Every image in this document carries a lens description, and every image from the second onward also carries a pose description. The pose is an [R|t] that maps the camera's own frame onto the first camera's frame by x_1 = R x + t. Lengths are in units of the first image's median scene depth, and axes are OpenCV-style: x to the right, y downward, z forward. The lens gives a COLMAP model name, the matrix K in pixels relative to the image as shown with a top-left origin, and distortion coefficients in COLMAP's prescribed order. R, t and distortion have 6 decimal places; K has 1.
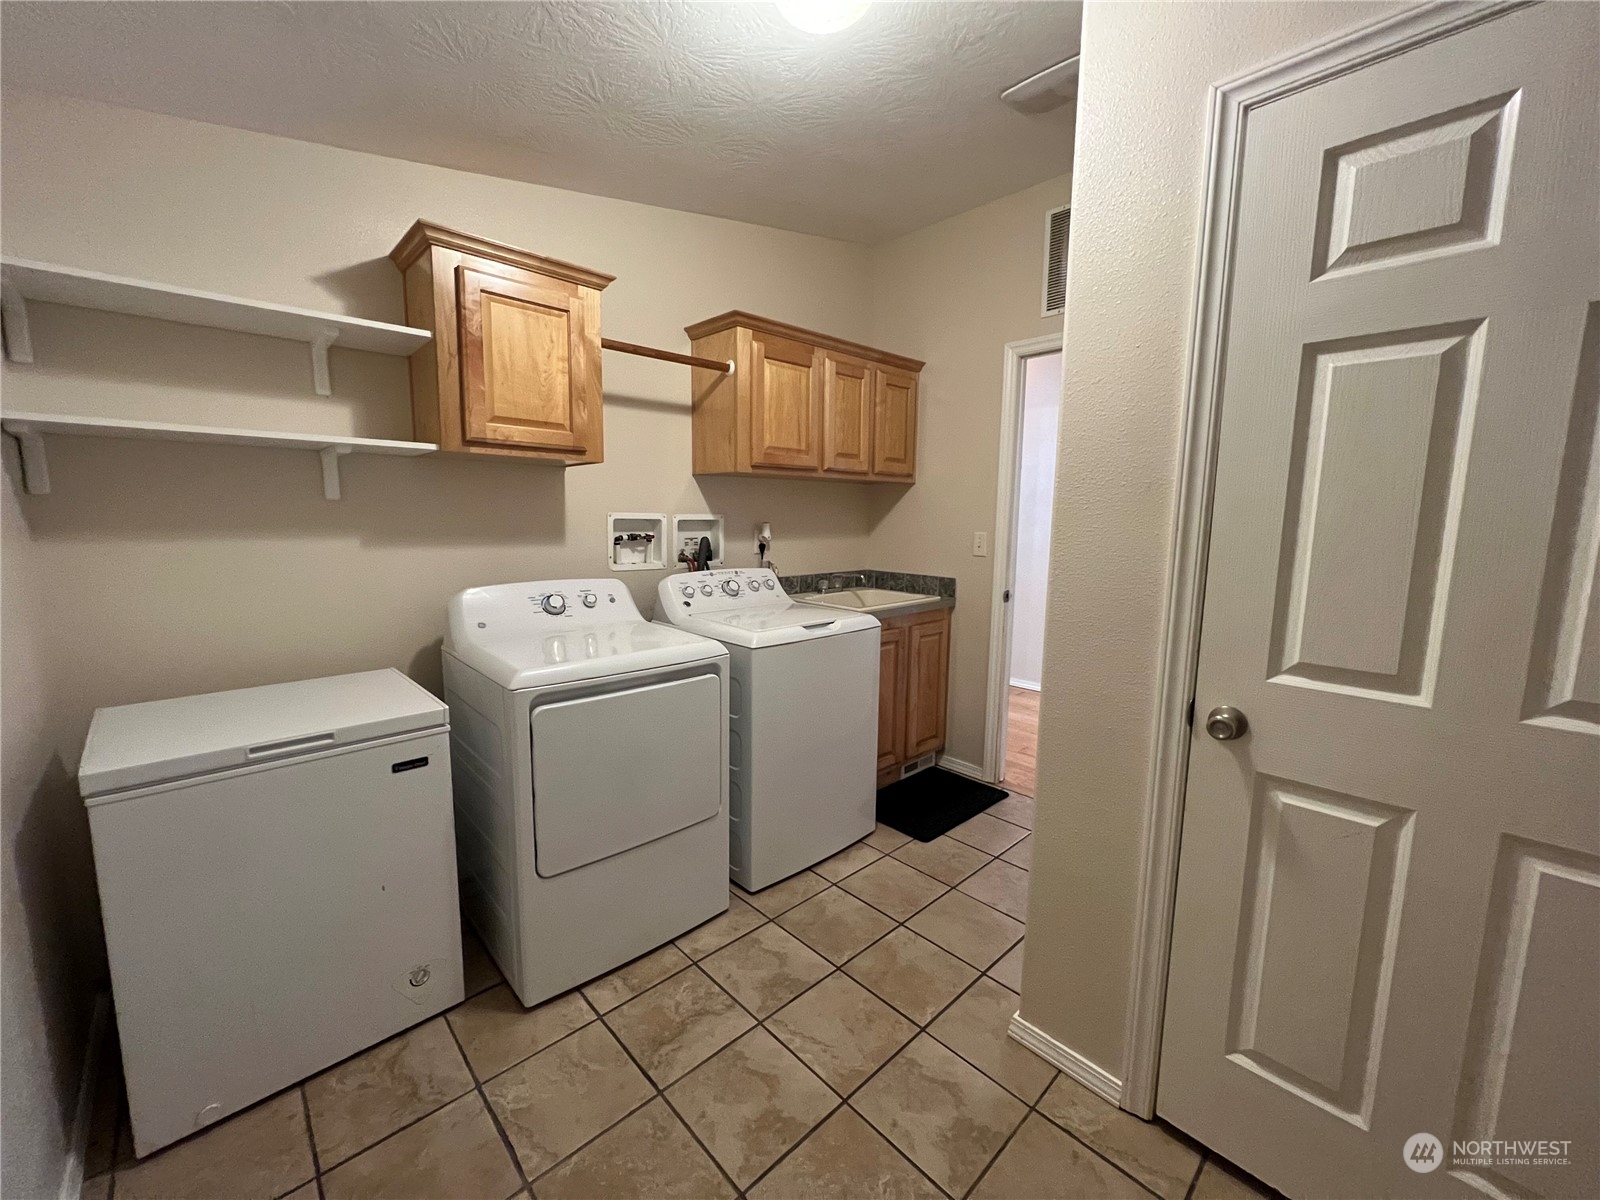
lens RADIAL K [[638.2, 0, 794.8], [0, 638.2, 596.7], [0, 0, 1]] dist [0.001059, 0.000036]
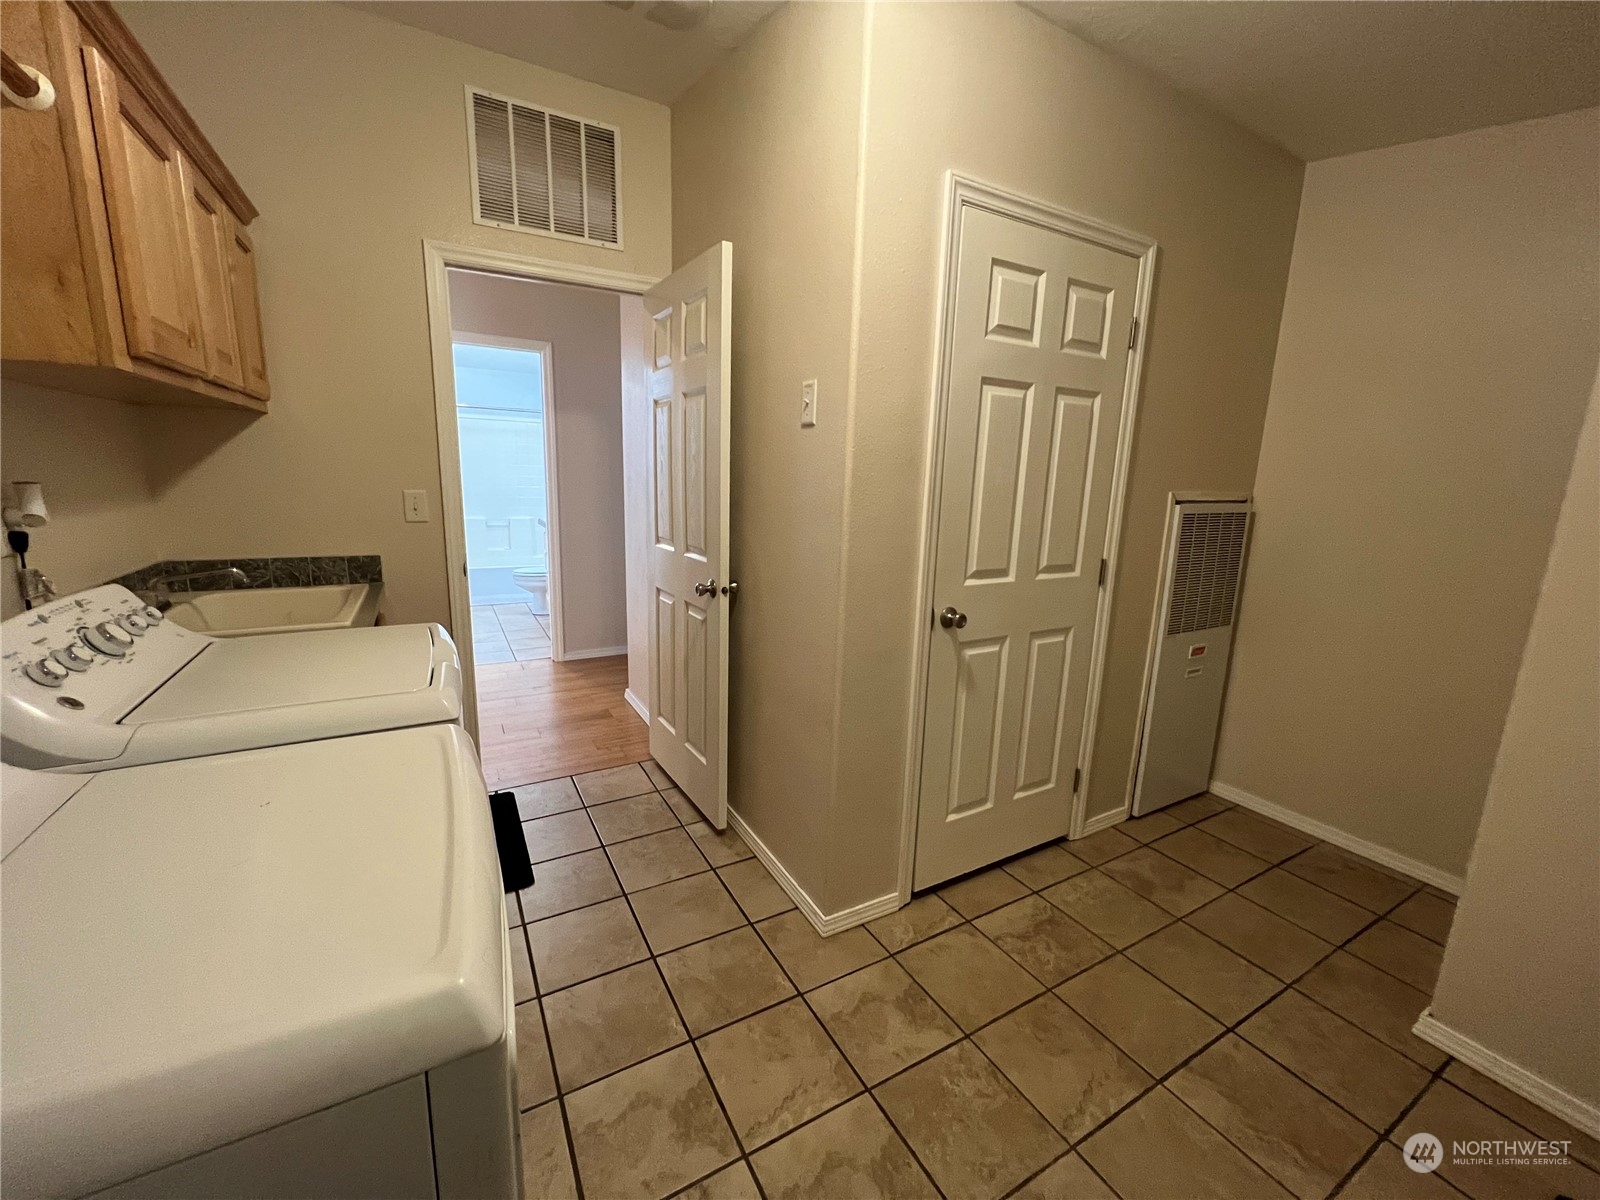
lens RADIAL K [[638.2, 0, 797.6], [0, 638.2, 595.3], [0, 0, 1]] dist [0.001059, 0.000036]
pose [[0.238081, -0.188051, 0.952866, -0.648362], [0.101182, 0.980541, 0.168232, -0.112907], [-0.965960, 0.056360, 0.252476, 0.718007]]
